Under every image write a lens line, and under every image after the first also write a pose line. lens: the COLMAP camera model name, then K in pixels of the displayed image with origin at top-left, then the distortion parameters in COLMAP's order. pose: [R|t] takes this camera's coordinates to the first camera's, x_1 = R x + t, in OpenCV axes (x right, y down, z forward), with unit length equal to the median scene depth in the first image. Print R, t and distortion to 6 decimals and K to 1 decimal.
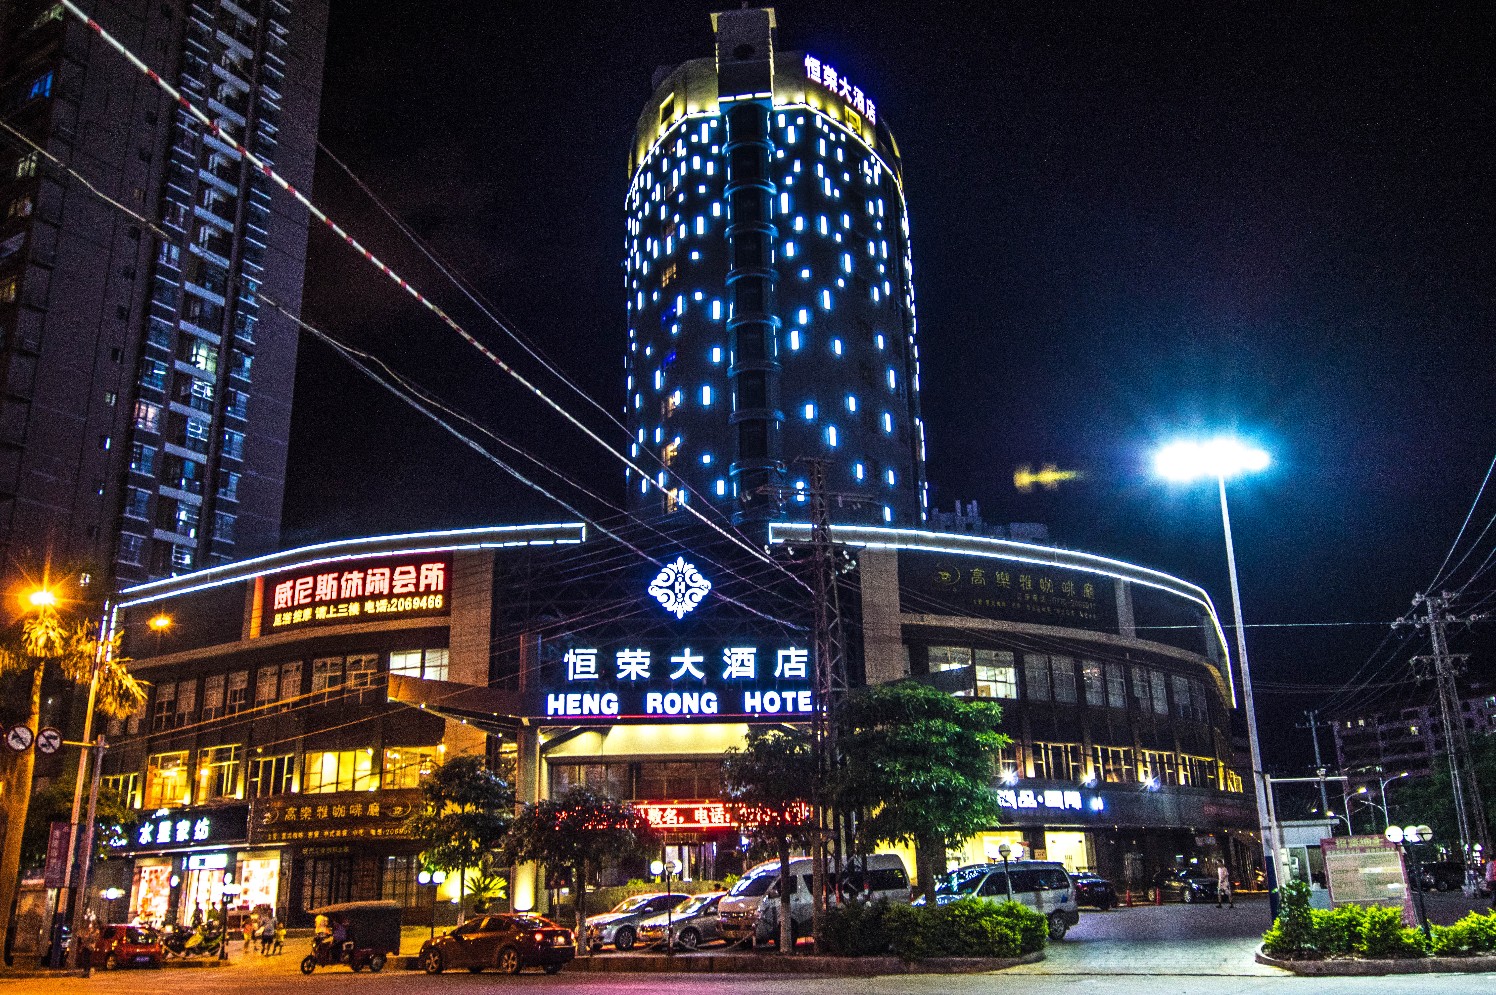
lens RADIAL K [[1233.3, 0, 745.9], [0, 1233.3, 496.4], [0, 0, 1]] dist [-0.000103, -0.001183]
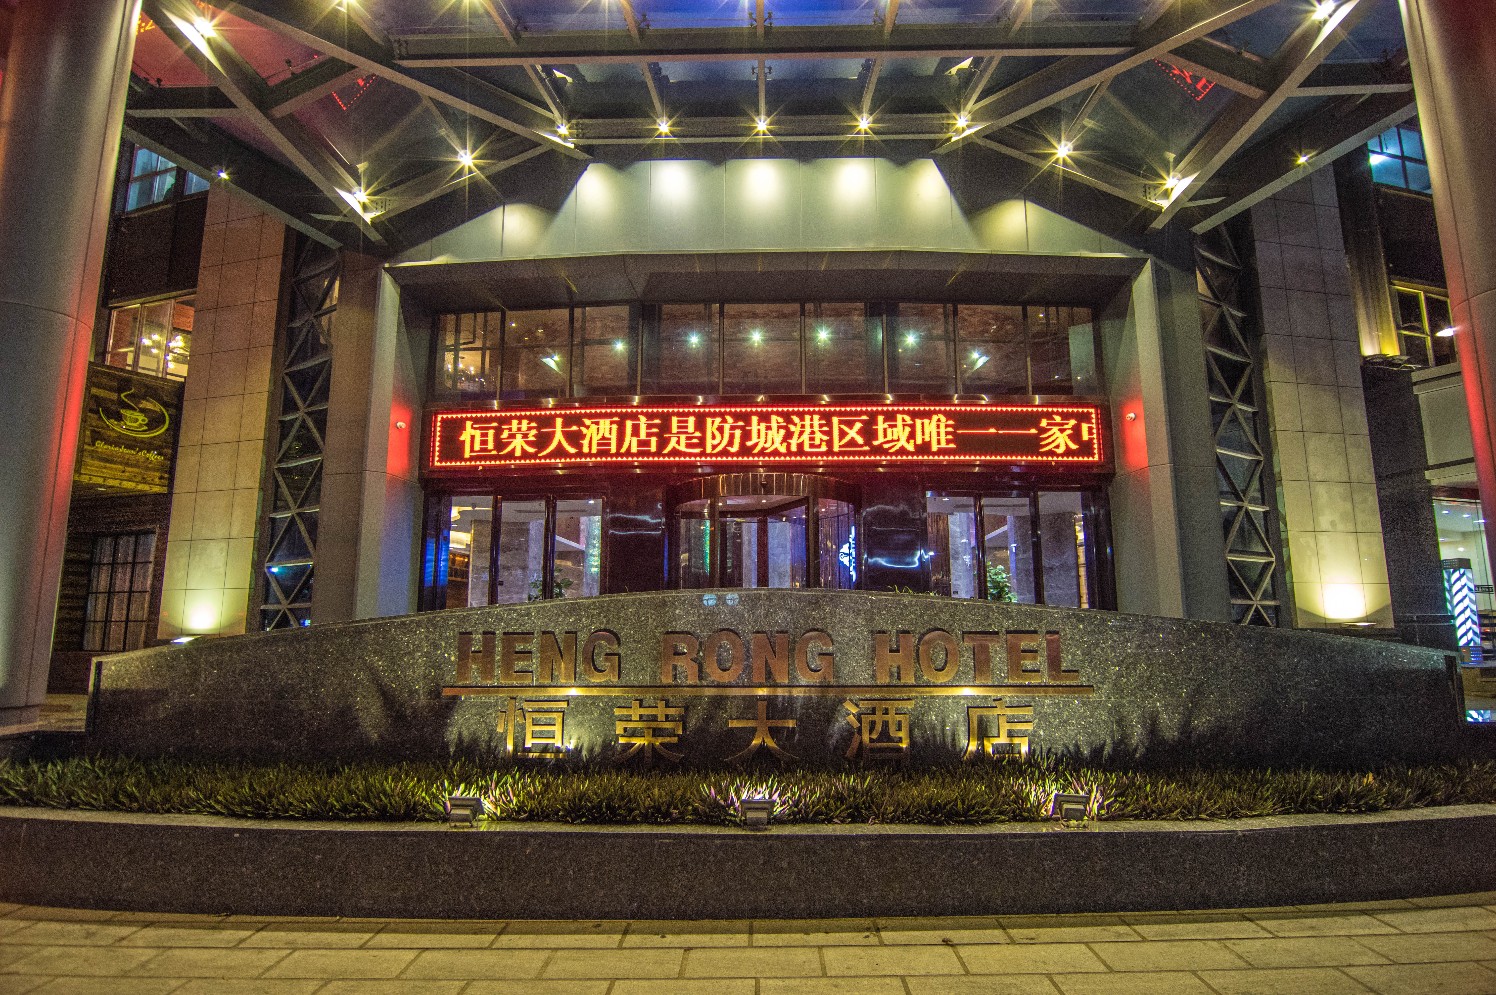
lens RADIAL K [[796.4, 0, 750.5], [0, 796.4, 500.1], [0, 0, 1]] dist [-0.013618, -0.006163]
pose [[0.994622, 0.005204, -0.103438, -0.020790], [0.011398, 0.987170, 0.159266, 0.159977], [0.102939, -0.159589, 0.981802, 0.505415]]
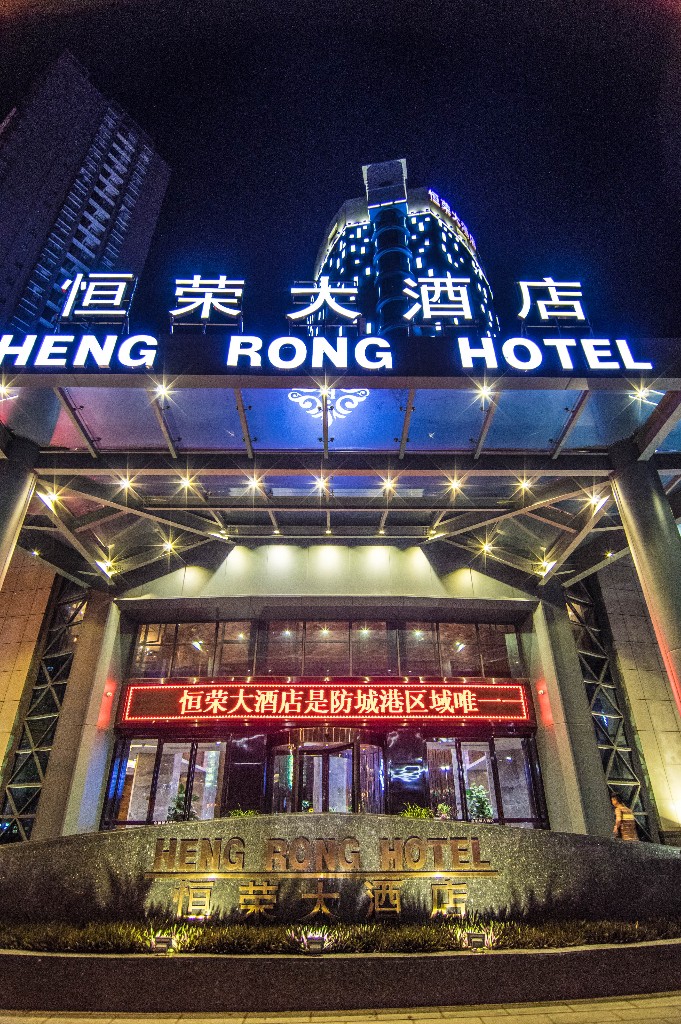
lens RADIAL K [[545.1, 0, 342.7], [0, 545.1, 510.4], [0, 0, 1]] dist [-0.013618, -0.006163]
pose [[0.997708, -0.016038, -0.065734, -0.016595], [0.001826, 0.977532, -0.210781, 0.148244], [0.067638, 0.210178, 0.975321, 0.473441]]
